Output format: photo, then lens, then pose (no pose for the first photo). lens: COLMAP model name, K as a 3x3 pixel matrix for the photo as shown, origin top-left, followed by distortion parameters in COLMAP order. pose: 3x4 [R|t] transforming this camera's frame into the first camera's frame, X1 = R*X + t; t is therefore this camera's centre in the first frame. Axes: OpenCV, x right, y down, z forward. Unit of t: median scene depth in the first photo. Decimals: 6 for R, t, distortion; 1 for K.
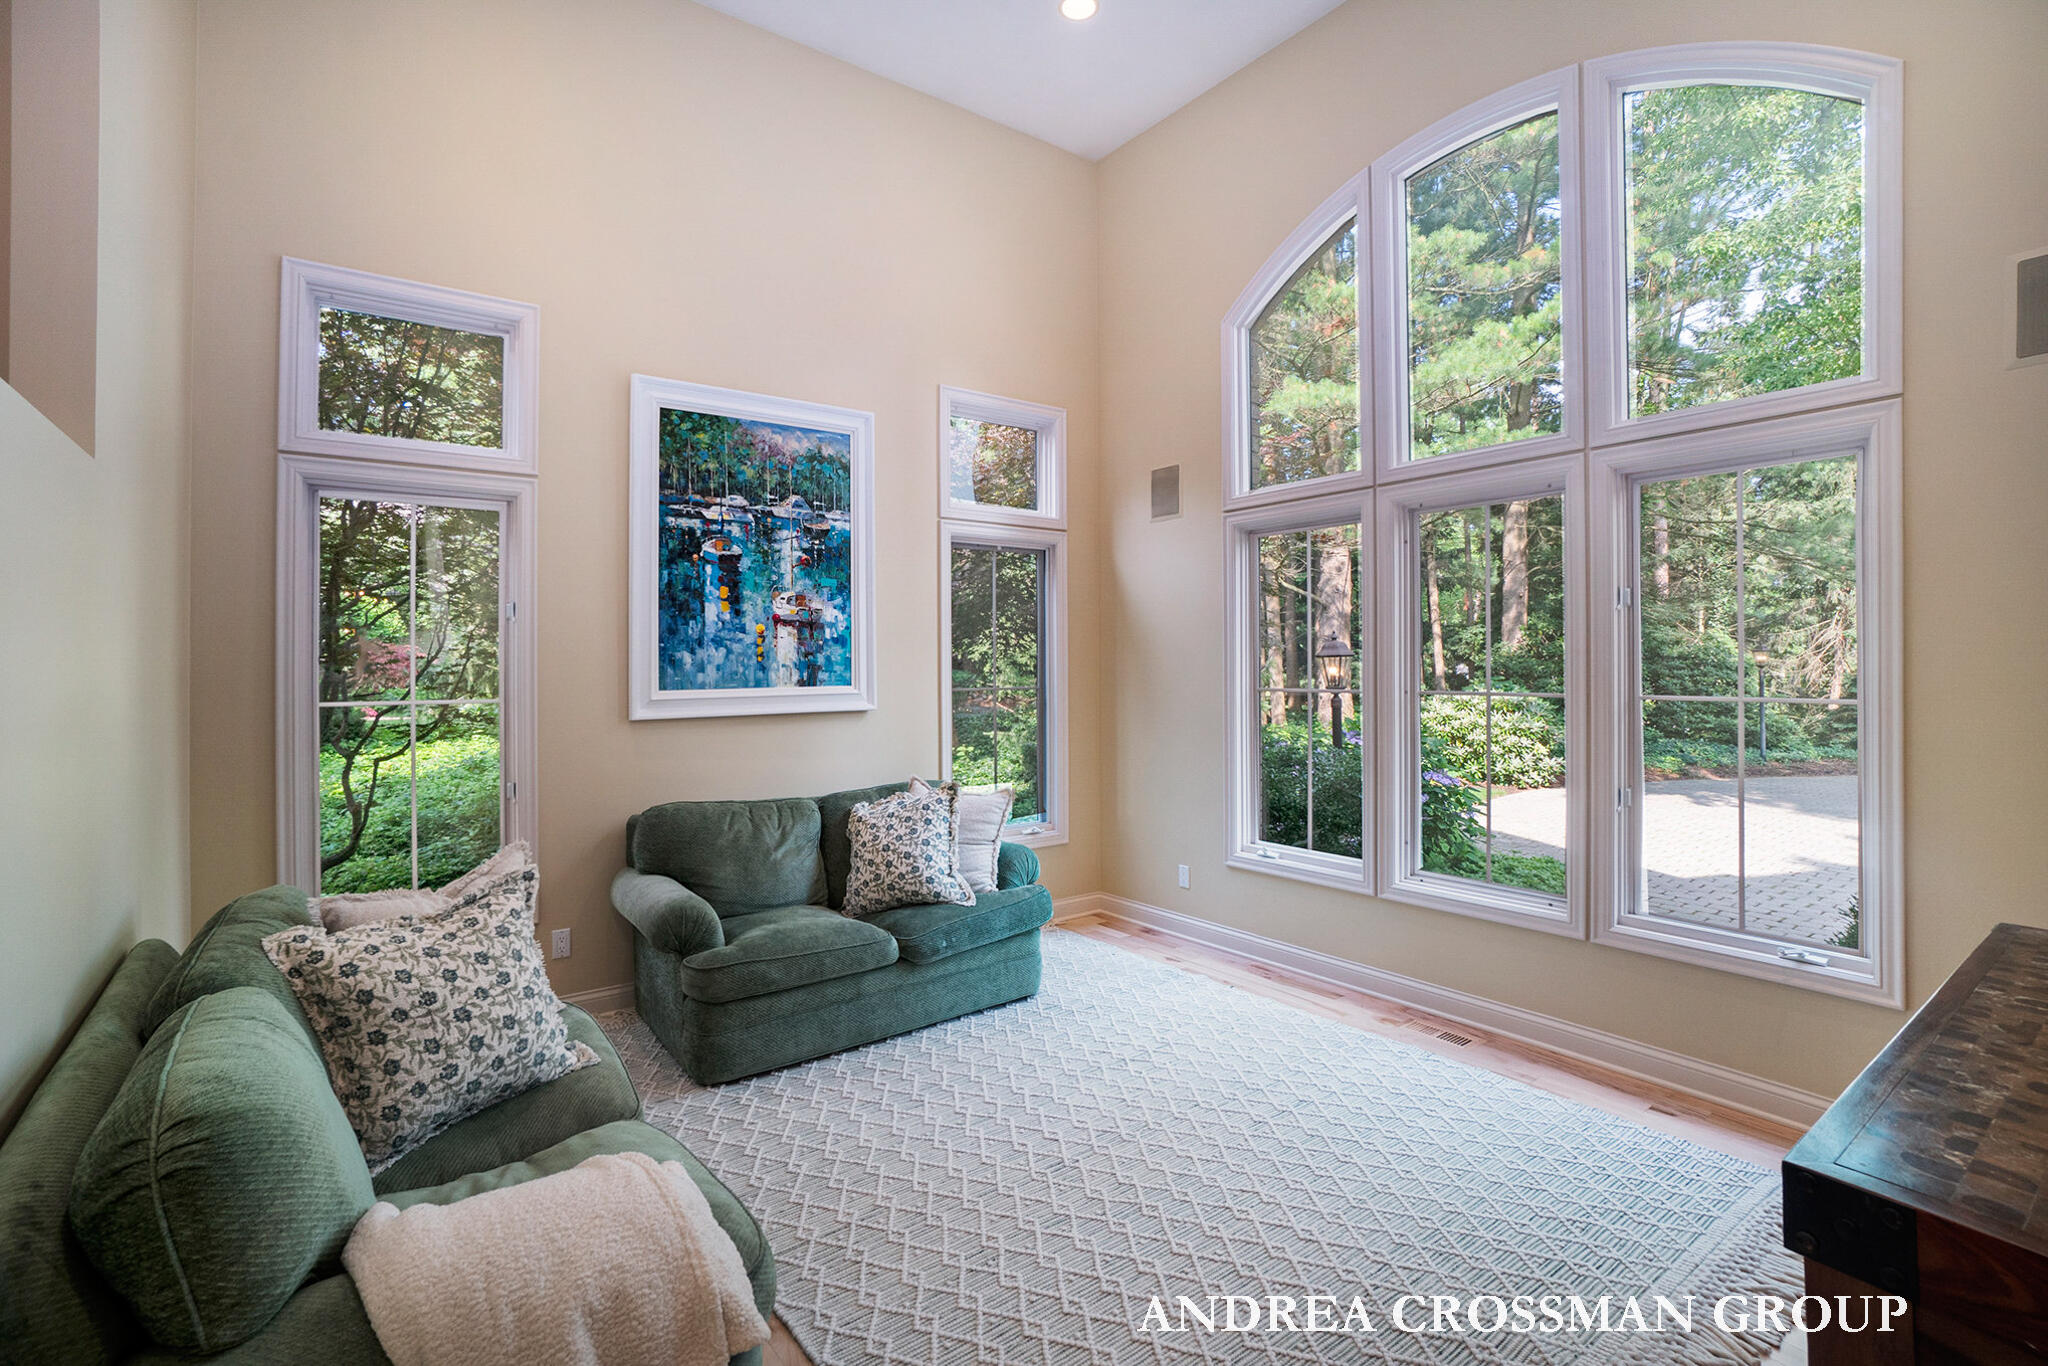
lens RADIAL K [[936.7, 0, 1019.2], [0, 936.7, 662.5], [0, 0, 1]] dist [0.000460, 0.000779]
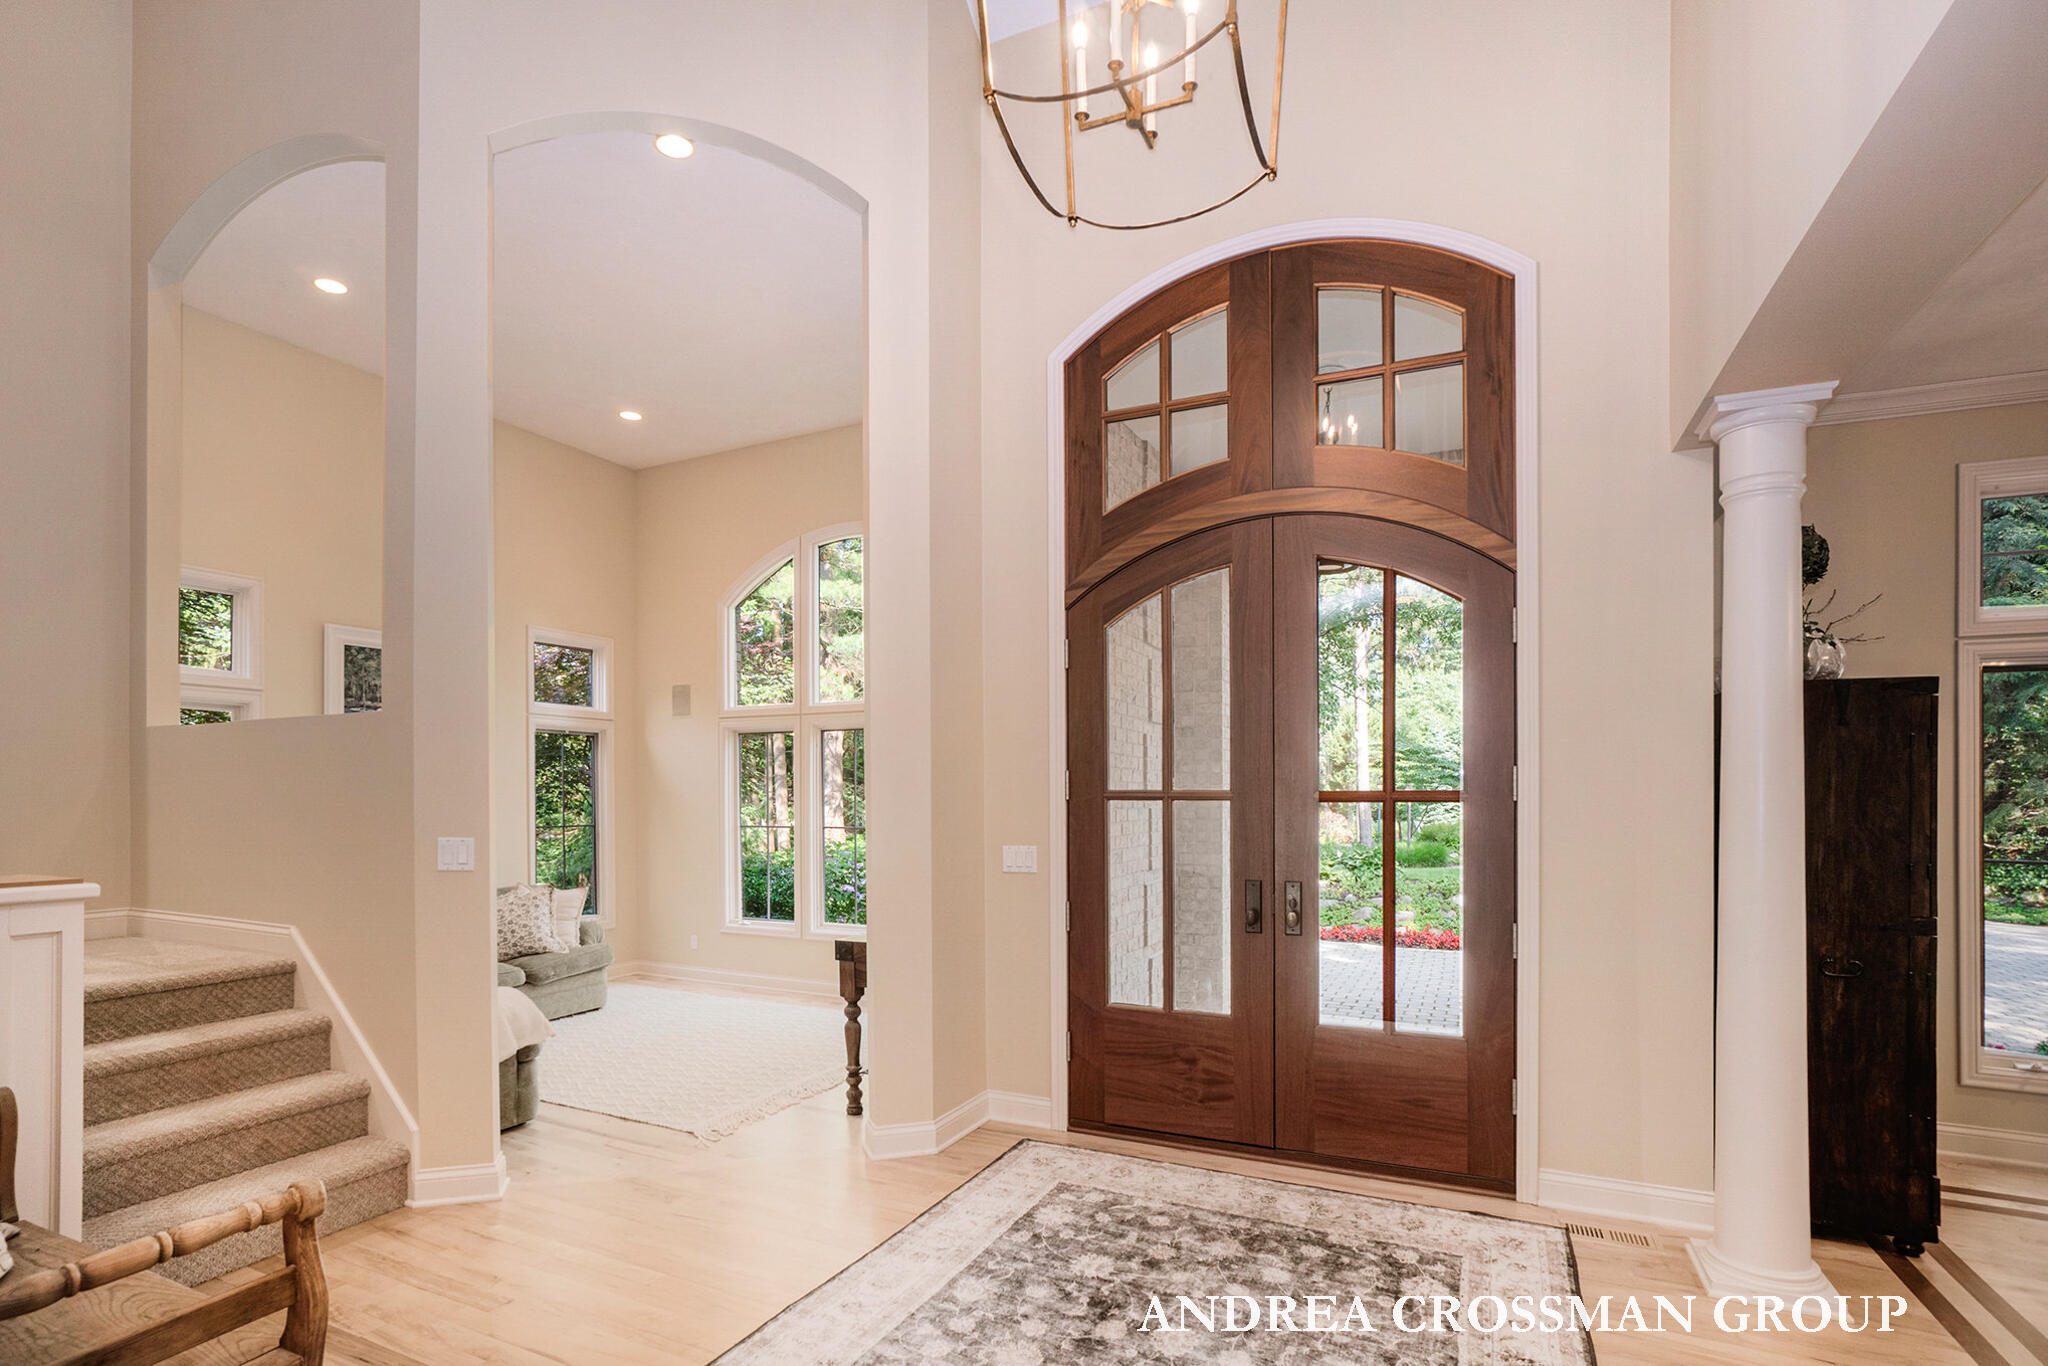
lens RADIAL K [[936.7, 0, 999.4], [0, 936.7, 806.0], [0, 0, 1]] dist [0.000460, 0.000779]
pose [[0.877162, 0.001741, 0.480192, -0.161335], [-0.000935, 0.999998, -0.001917, -0.004768], [-0.480194, 0.001233, 0.877161, -0.785092]]
